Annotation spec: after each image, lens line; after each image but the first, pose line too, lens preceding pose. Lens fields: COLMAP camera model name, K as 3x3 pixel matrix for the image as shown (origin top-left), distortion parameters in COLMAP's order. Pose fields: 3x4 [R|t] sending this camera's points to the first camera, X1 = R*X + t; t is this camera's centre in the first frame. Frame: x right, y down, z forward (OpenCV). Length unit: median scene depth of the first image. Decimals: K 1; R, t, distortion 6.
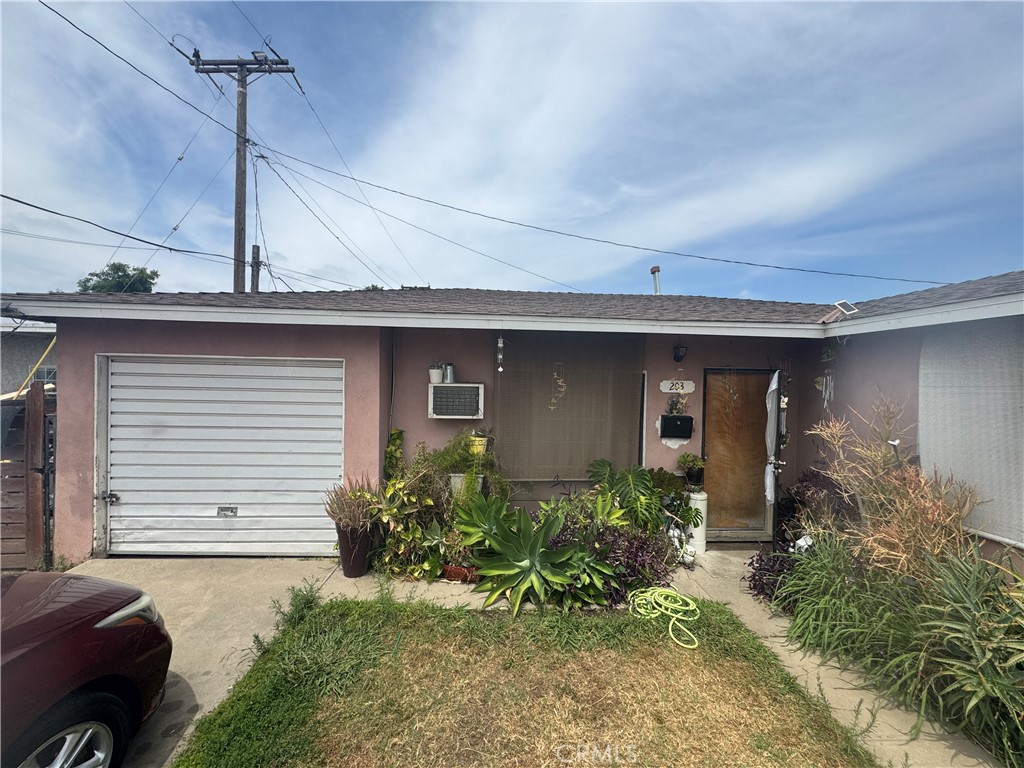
lens RADIAL K [[408.5, 0, 515.3], [0, 408.5, 383.1], [0, 0, 1]] dist [-0.001797, -0.000146]
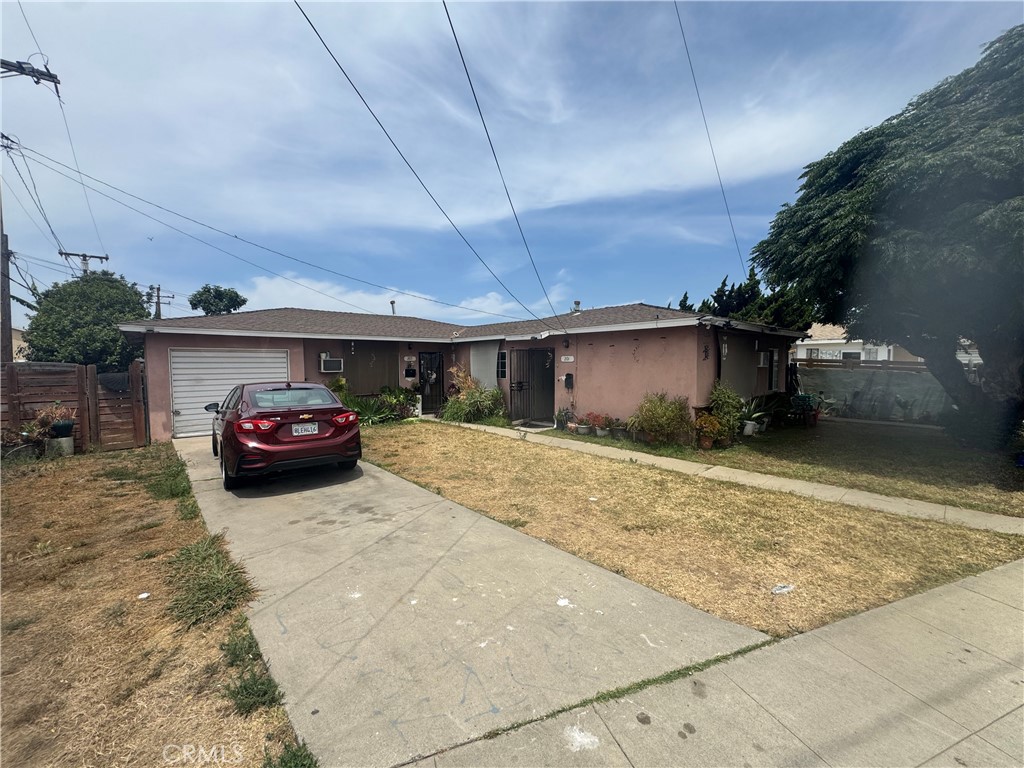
lens RADIAL K [[408.5, 0, 515.3], [0, 408.5, 383.5], [0, 0, 1]] dist [-0.001797, -0.000146]
pose [[0.779836, -0.057382, 0.623348, -0.887260], [0.028241, 0.998001, 0.056539, 0.045589], [-0.625346, -0.026487, 0.779898, -1.830762]]
